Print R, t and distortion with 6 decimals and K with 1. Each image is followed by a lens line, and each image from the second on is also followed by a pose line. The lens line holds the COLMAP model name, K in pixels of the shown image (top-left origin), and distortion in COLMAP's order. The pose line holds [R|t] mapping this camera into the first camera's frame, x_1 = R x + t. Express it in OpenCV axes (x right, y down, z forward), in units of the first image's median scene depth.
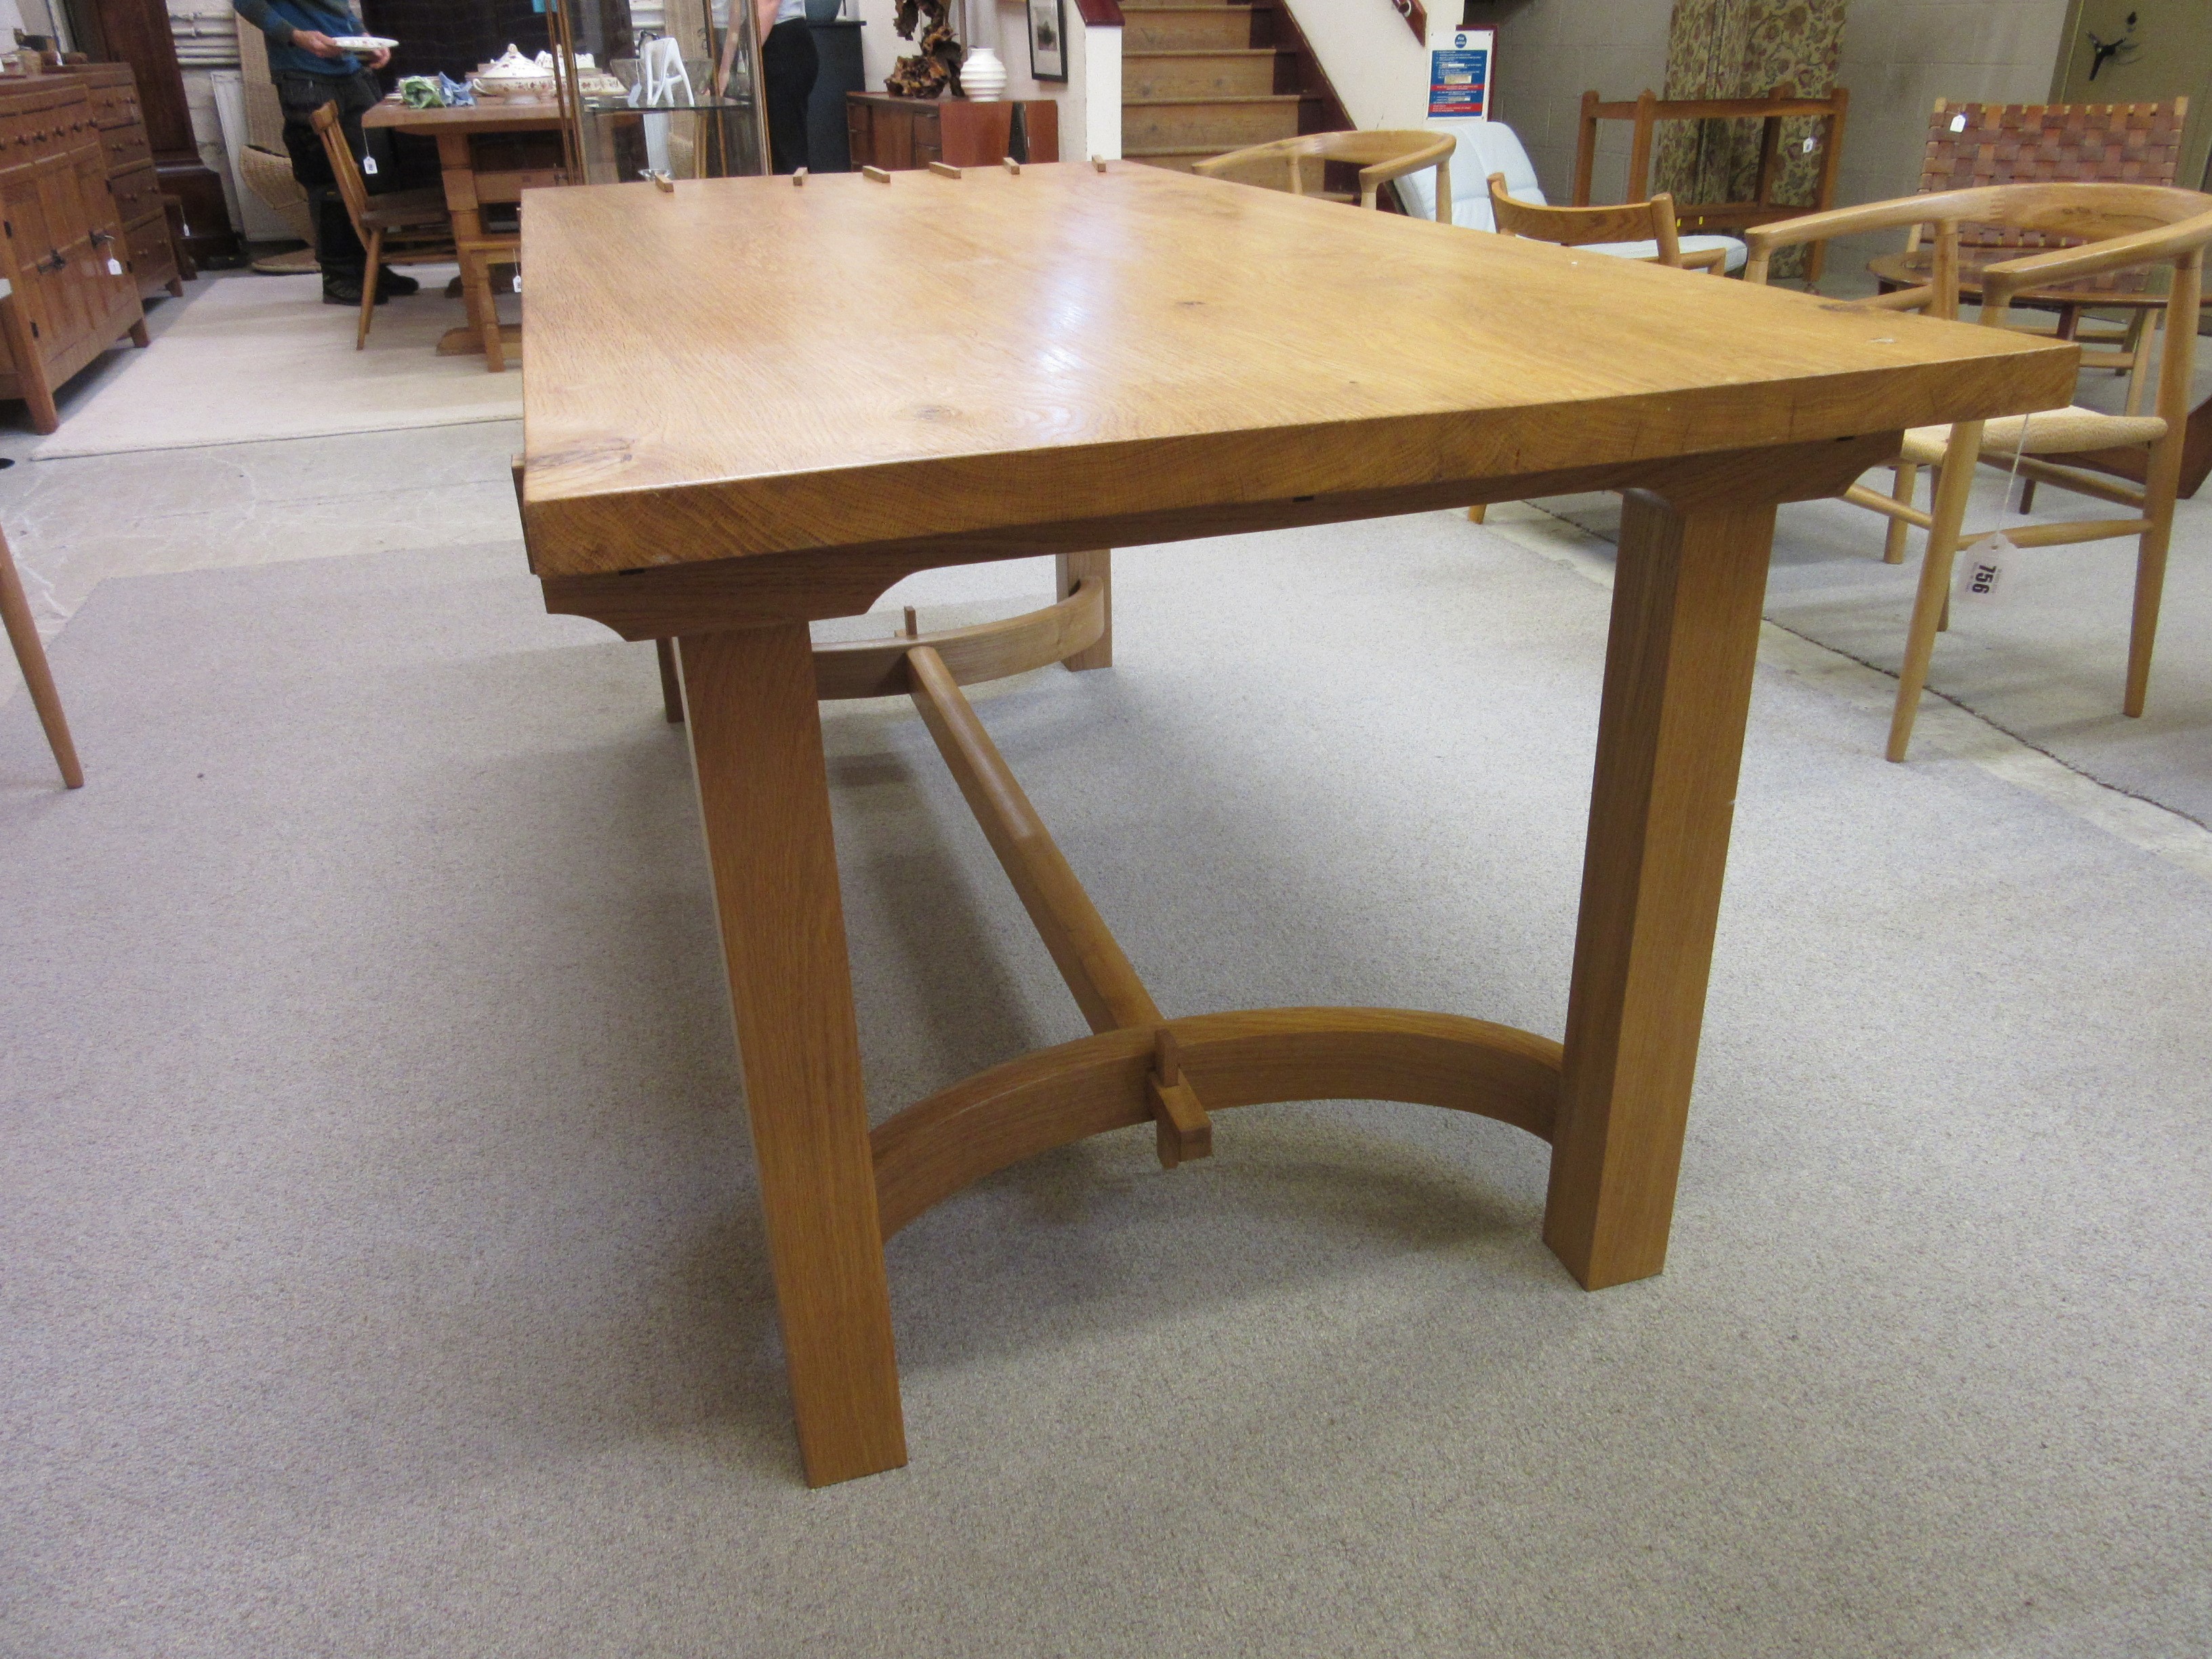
lens RADIAL K [[1656.5, 0, 1100.2], [0, 1656.5, 831.0], [0, 0, 1]] dist [-0.027261, 0.016429]
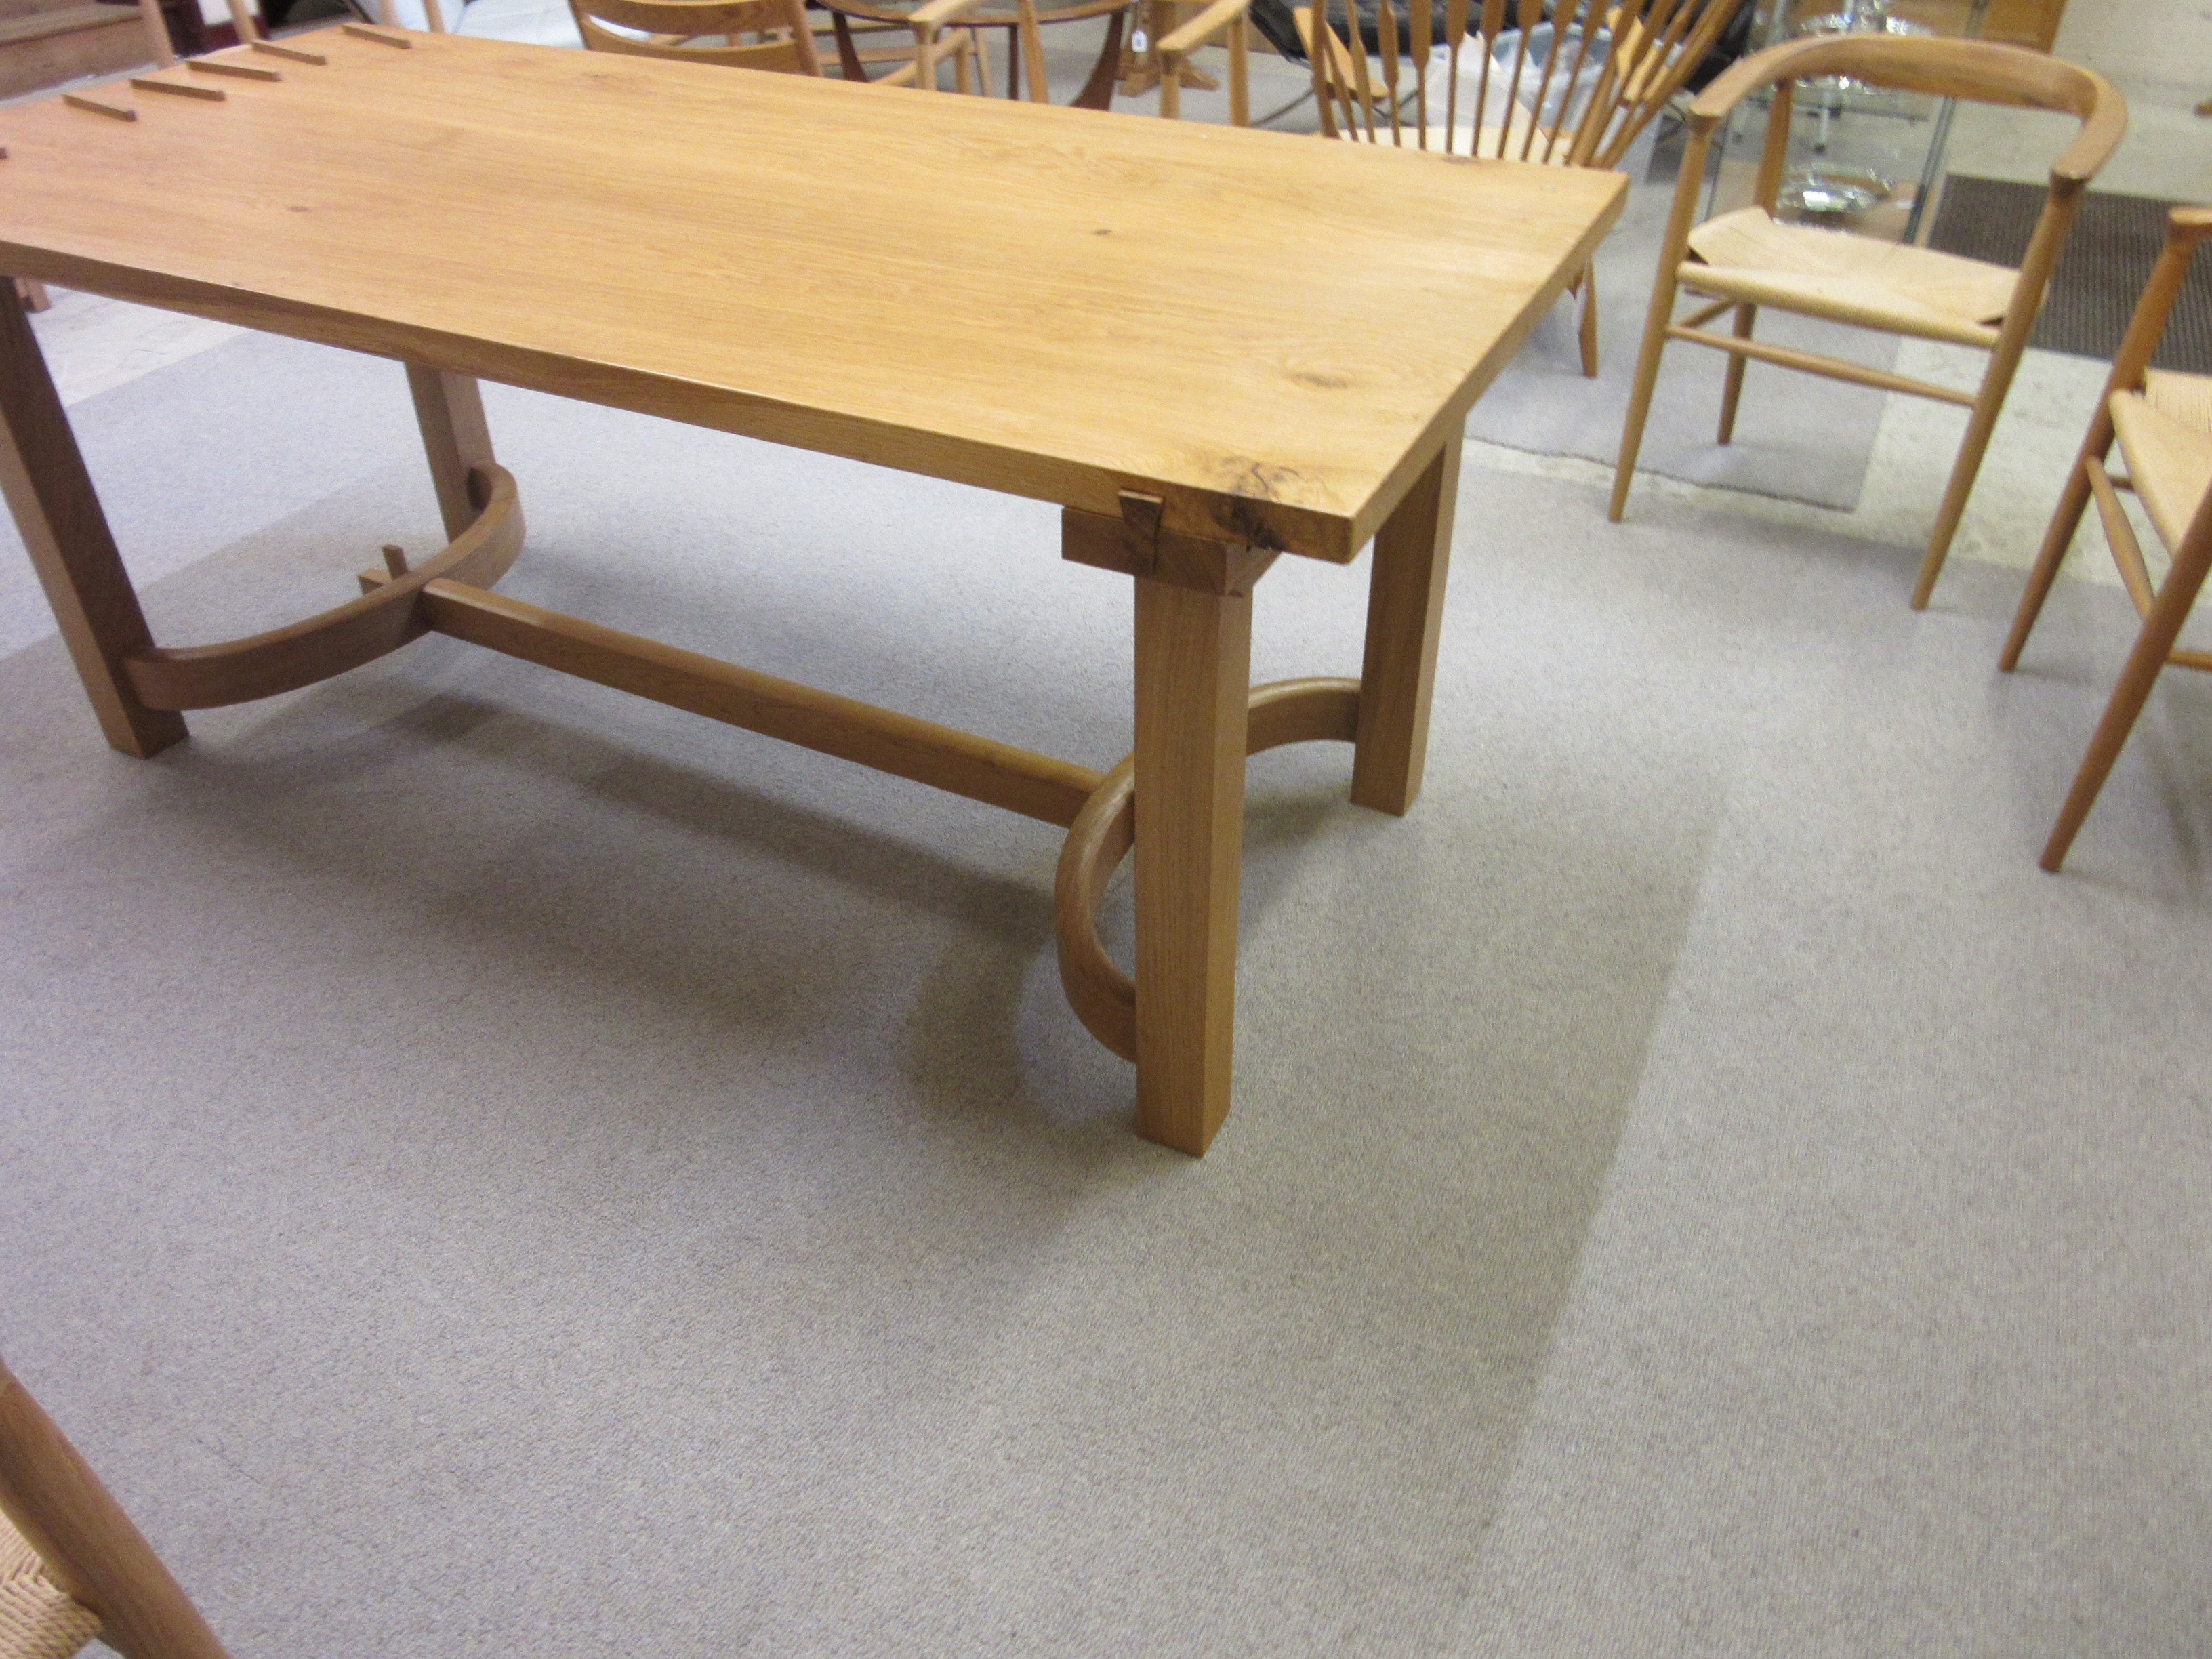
lens RADIAL K [[1656.5, 0, 1100.9], [0, 1656.5, 838.6], [0, 0, 1]] dist [-0.027261, 0.016429]
pose [[0.687636, -0.418453, 0.593341, -0.212688], [0.300084, 0.907944, 0.292552, -0.062158], [-0.661140, -0.023117, 0.749906, 0.004259]]
